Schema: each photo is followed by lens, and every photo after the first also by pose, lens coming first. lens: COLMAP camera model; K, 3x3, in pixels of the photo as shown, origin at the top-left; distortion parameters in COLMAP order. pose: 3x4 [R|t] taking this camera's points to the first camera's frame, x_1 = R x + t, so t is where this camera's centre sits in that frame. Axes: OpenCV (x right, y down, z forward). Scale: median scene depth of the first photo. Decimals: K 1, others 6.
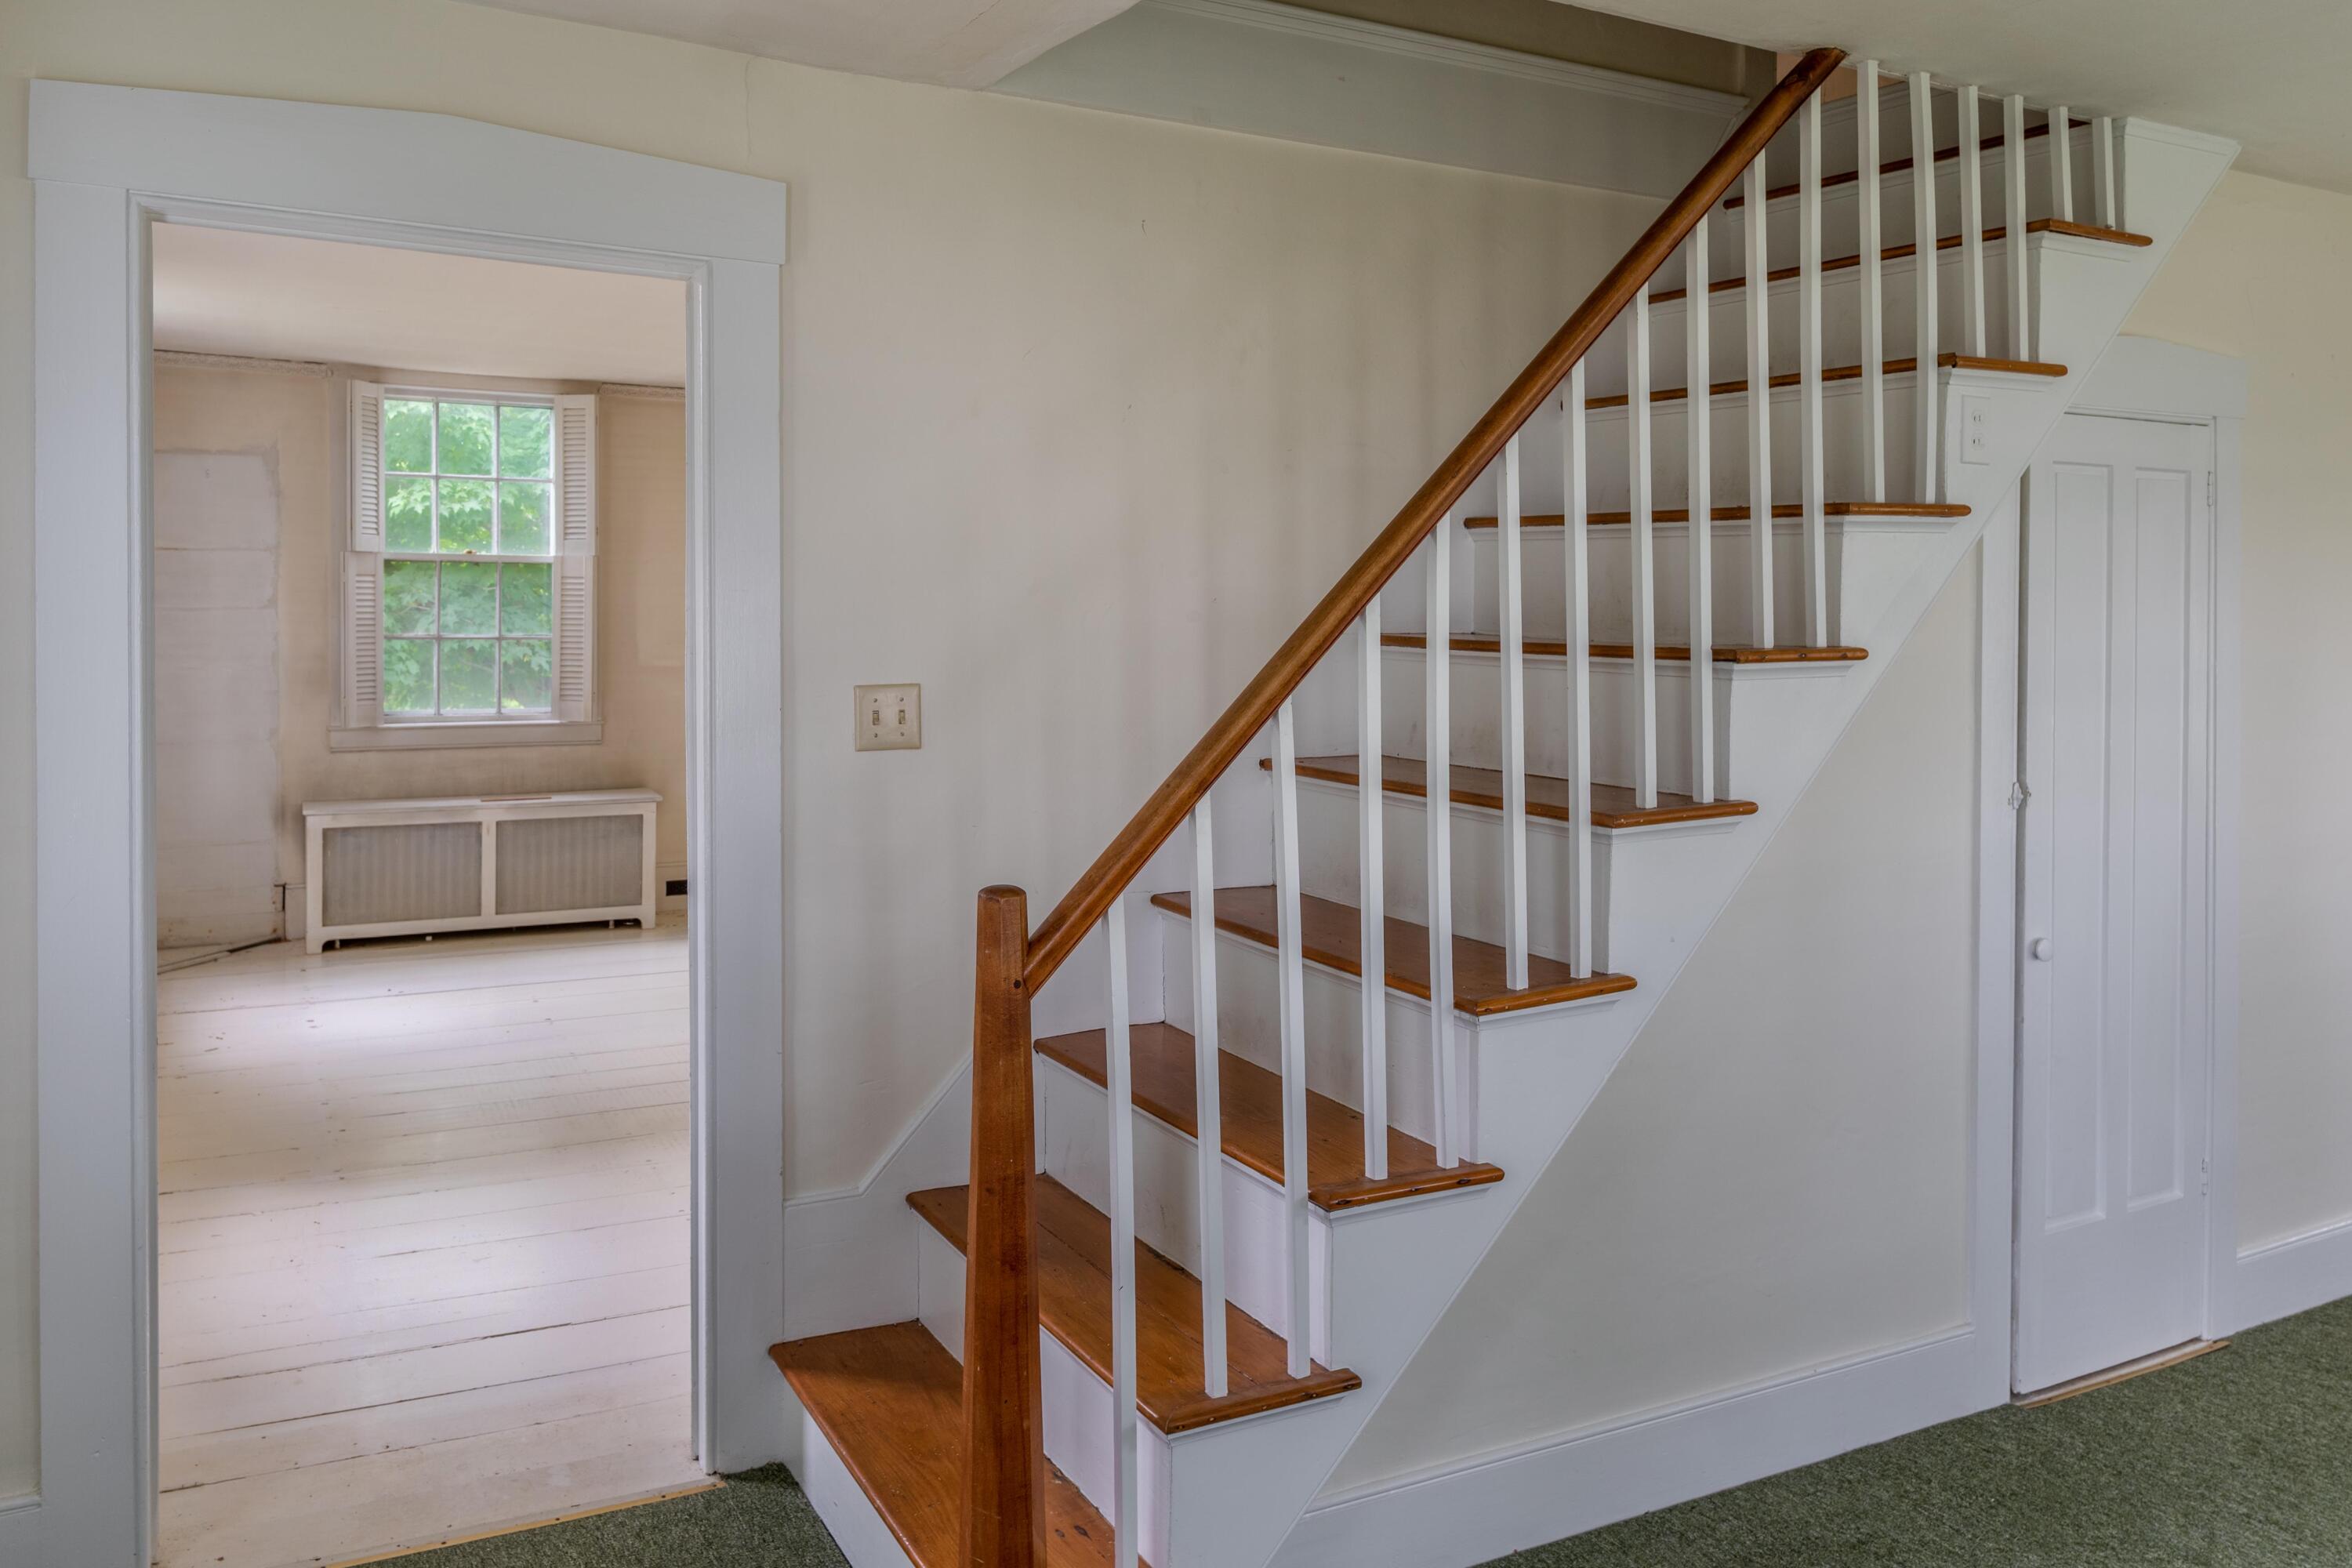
lens RADIAL K [[1525.3, 0, 1180.6], [0, 1525.3, 748.9], [0, 0, 1]] dist [-0.064238, -0.000289]
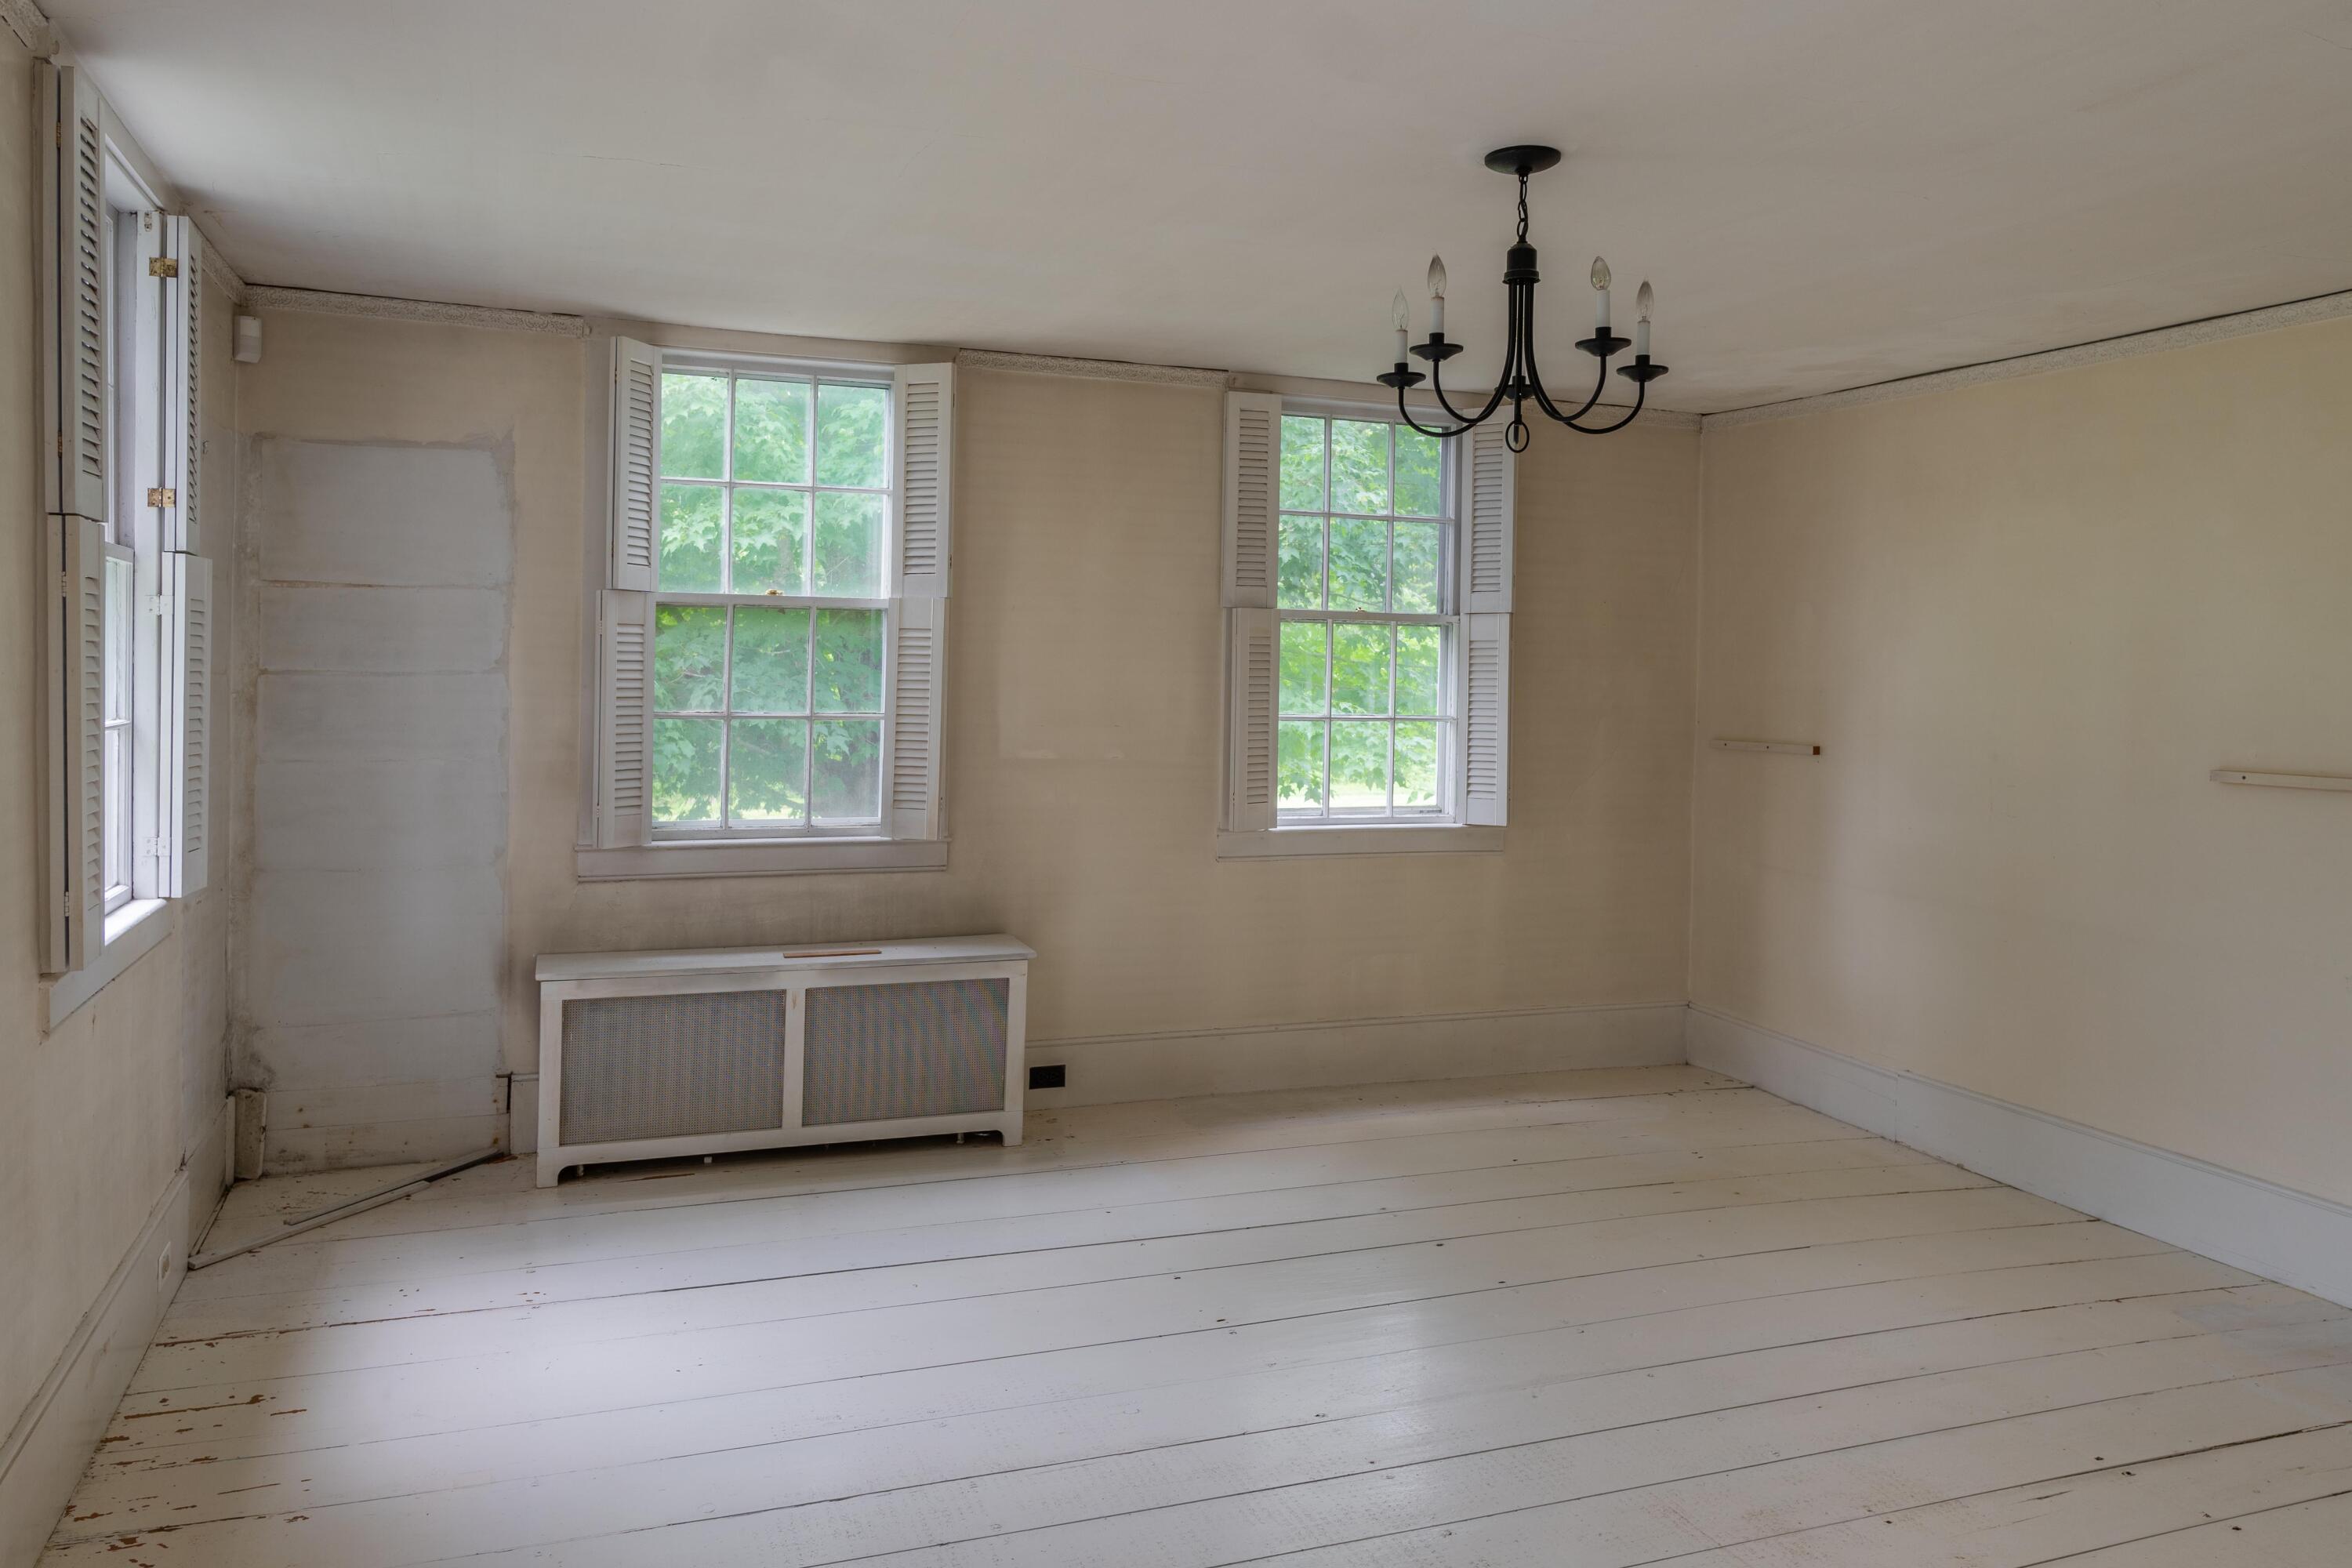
lens RADIAL K [[1653.5, 0, 1165.1], [0, 1653.5, 793.1], [0, 0, 1]] dist [-0.112765, 0.076378]
pose [[0.983048, 0.014301, -0.182789, -0.160903], [-0.017882, 0.999679, -0.017963, -0.029143], [0.182474, 0.020927, 0.982988, 0.299779]]
